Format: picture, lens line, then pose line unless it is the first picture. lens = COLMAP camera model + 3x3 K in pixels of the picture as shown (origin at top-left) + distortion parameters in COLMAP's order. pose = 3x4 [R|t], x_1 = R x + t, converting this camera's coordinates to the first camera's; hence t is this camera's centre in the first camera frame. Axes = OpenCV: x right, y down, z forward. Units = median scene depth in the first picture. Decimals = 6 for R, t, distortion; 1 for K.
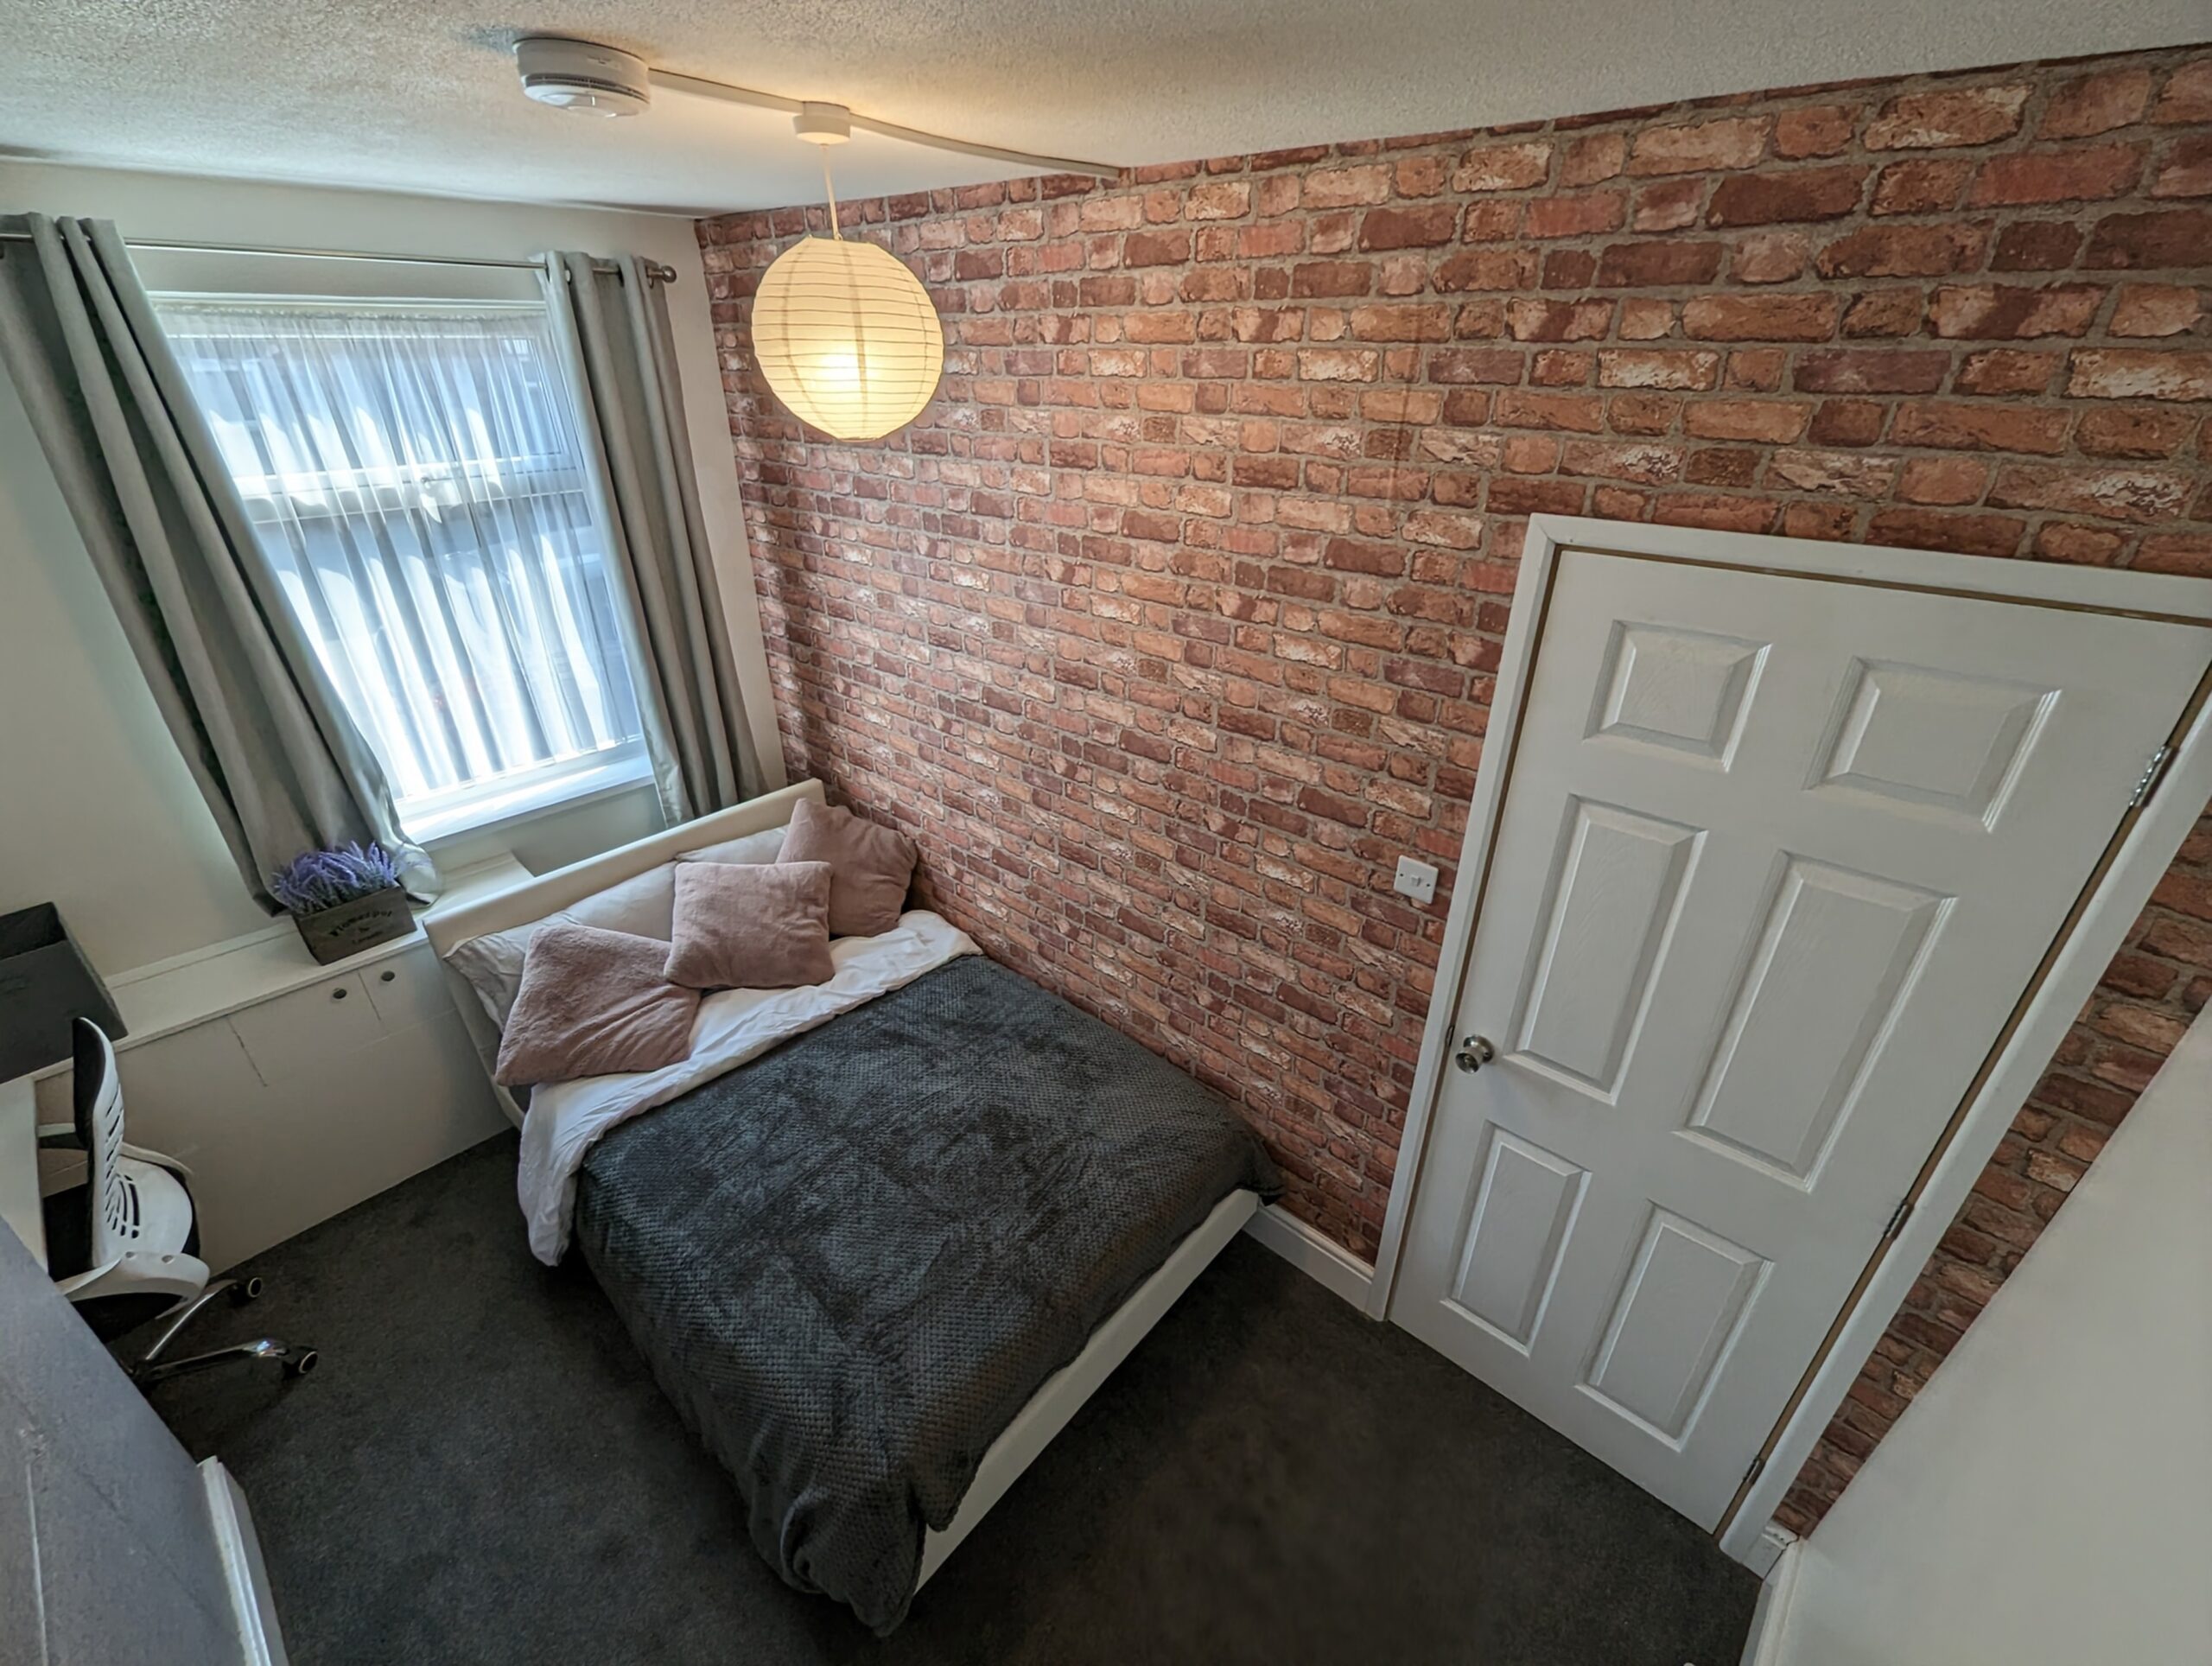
lens RADIAL K [[921.3, 0, 1111.8], [0, 921.3, 845.2], [0, 0, 1]] dist [-0.002932, 0.000166]
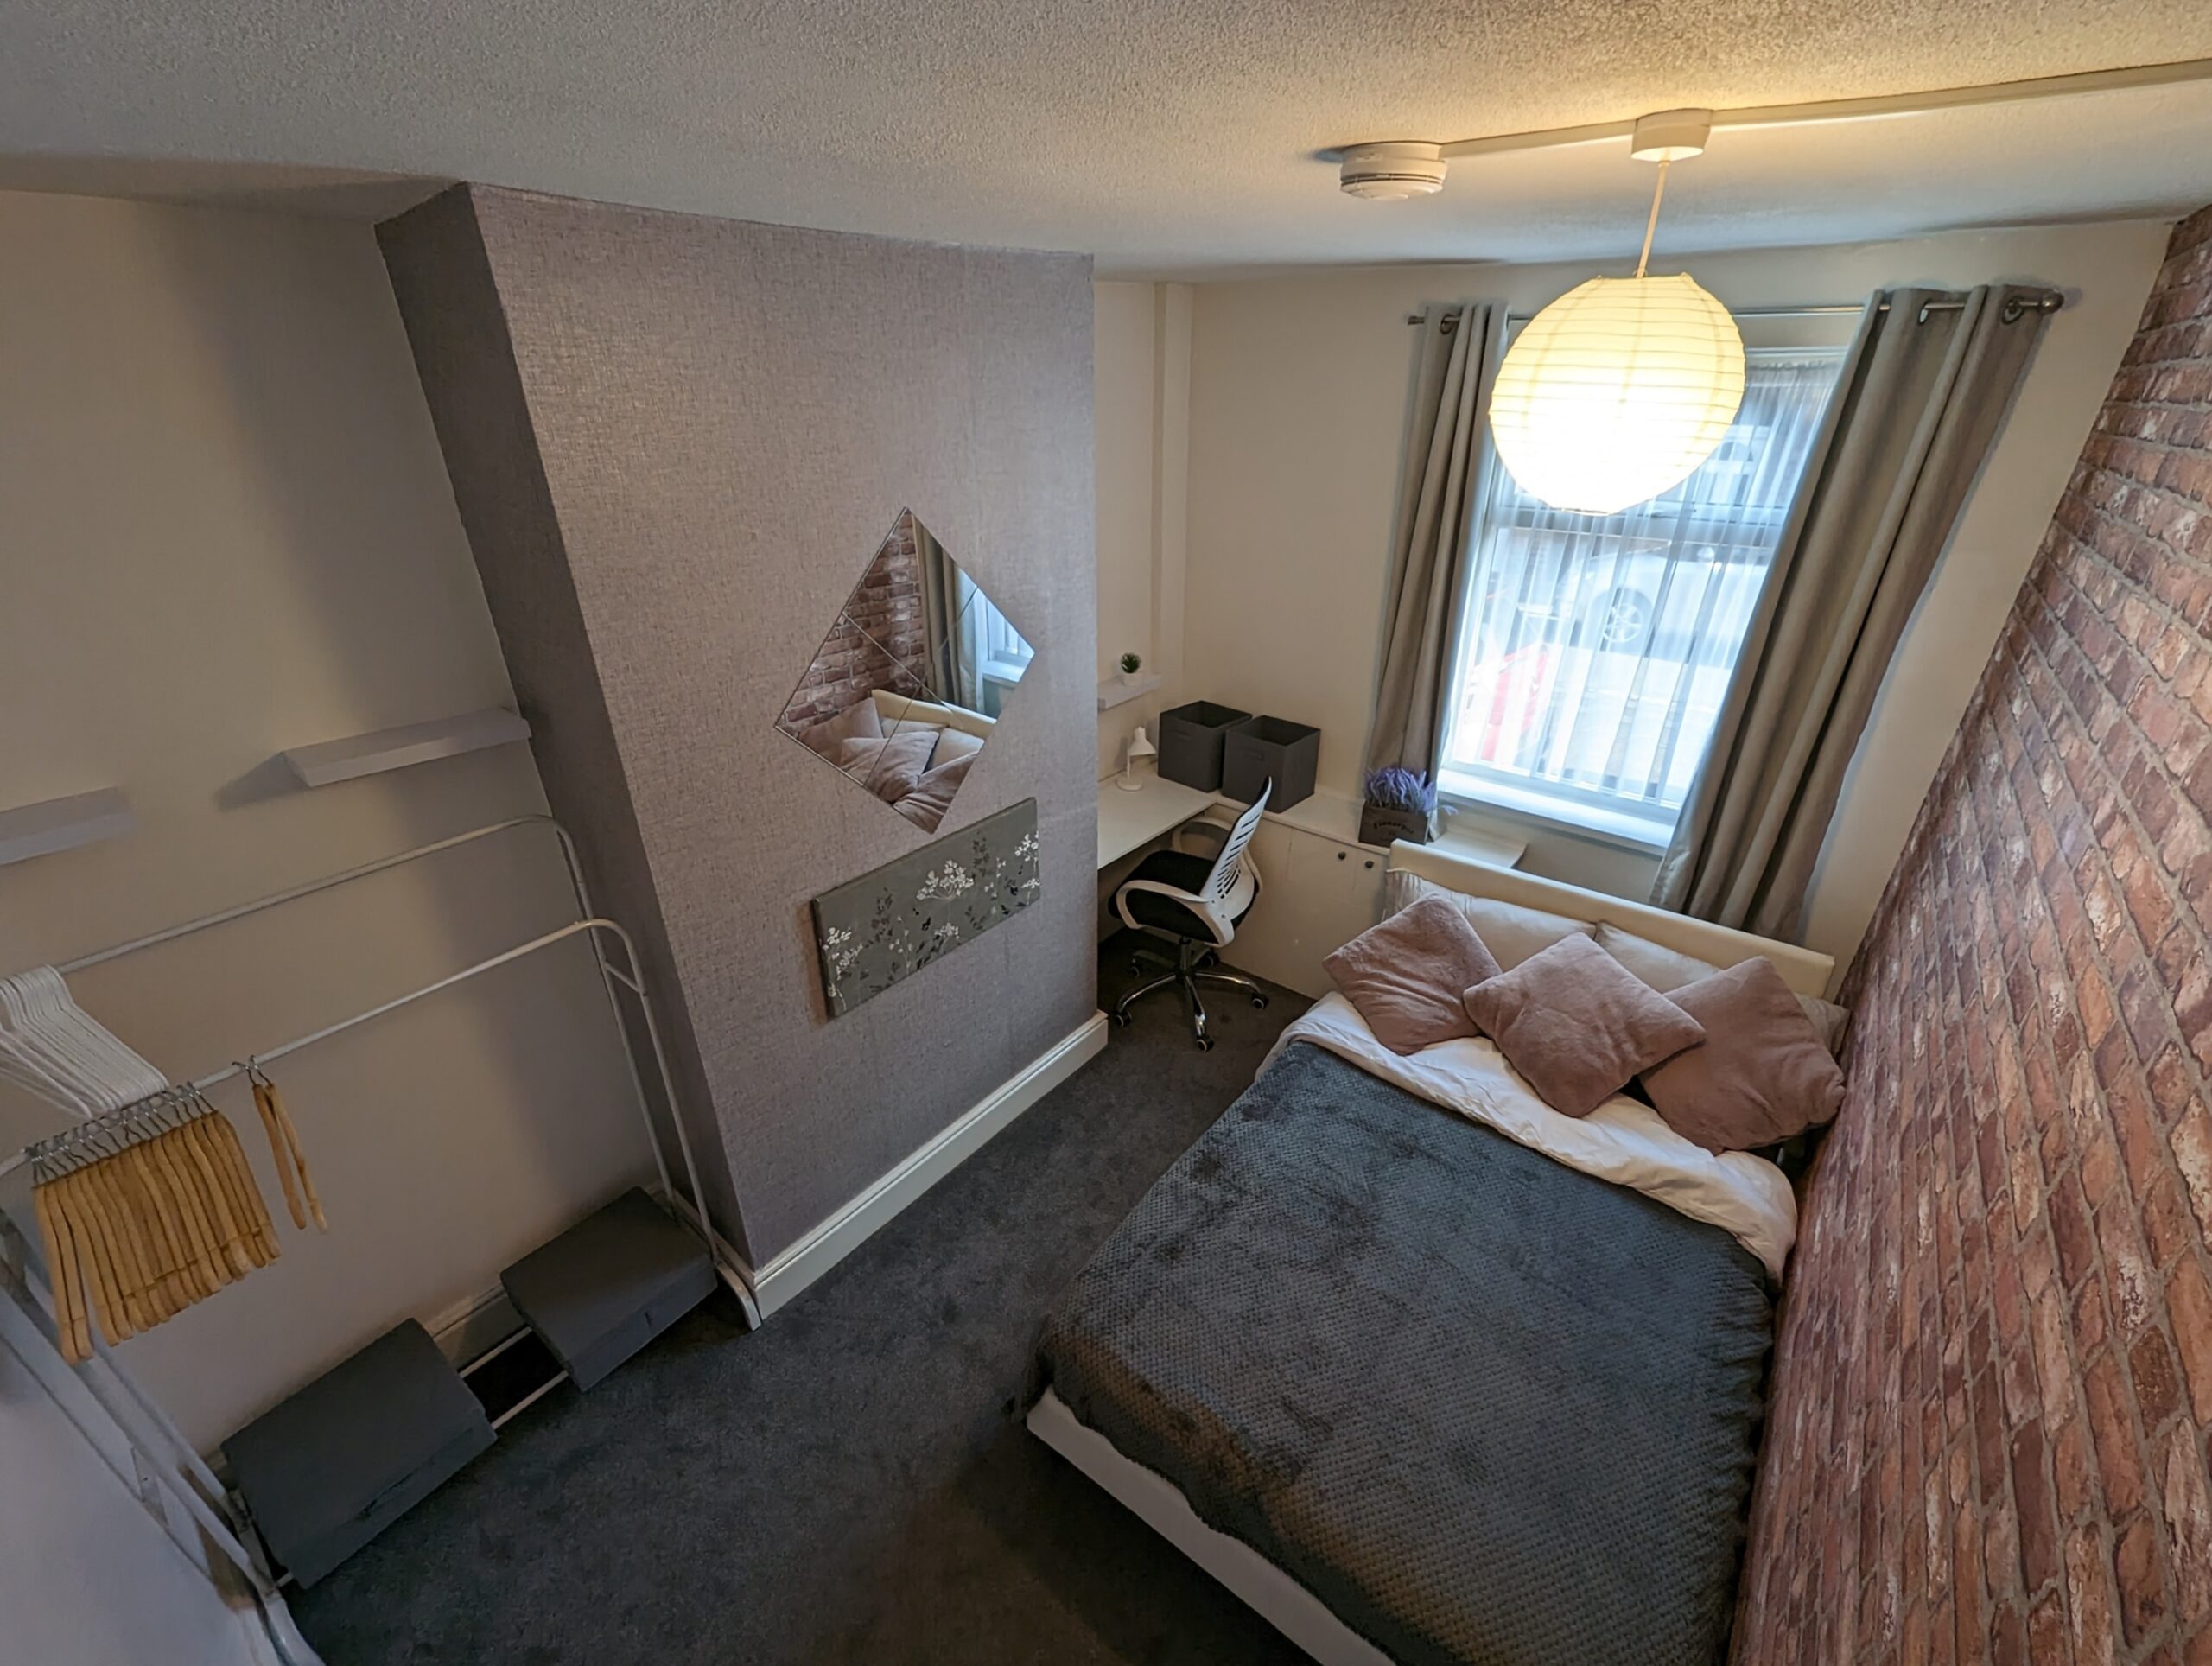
lens RADIAL K [[921.3, 0, 1109.6], [0, 921.3, 844.1], [0, 0, 1]] dist [-0.002932, 0.000166]
pose [[0.070796, 0.443033, -0.893705, 0.322381], [-0.475451, 0.802616, 0.360214, -0.165691], [0.876889, 0.399412, 0.267463, 0.293417]]
